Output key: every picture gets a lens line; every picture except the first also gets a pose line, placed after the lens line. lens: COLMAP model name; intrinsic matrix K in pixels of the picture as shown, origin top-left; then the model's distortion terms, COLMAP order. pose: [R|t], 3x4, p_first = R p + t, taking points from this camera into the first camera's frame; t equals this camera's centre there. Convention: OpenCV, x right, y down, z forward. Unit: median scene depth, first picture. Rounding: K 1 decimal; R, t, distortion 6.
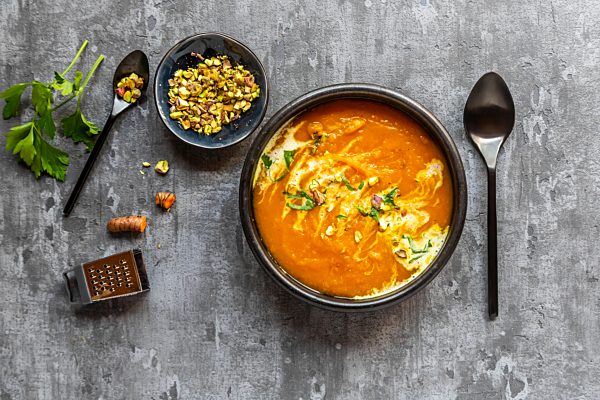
lens RADIAL K [[2110.5, 0, 299.4], [0, 2110.5, 199.8], [0, 0, 1]] dist [0.283316, 0.000000]
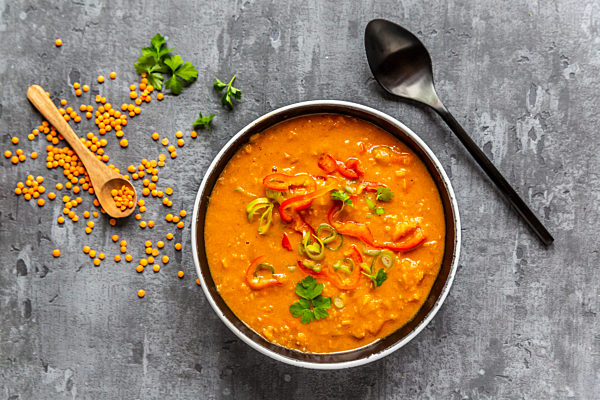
lens RADIAL K [[2110.5, 0, 301.2], [0, 2110.5, 200.1], [0, 0, 1]] dist [0.283316, 0.000000]
pose [[0.998488, 0.051660, 0.018772, 0.004318], [-0.051608, 0.998662, -0.003227, 0.000742], [-0.018913, 0.002254, 0.999819, 0.147640]]
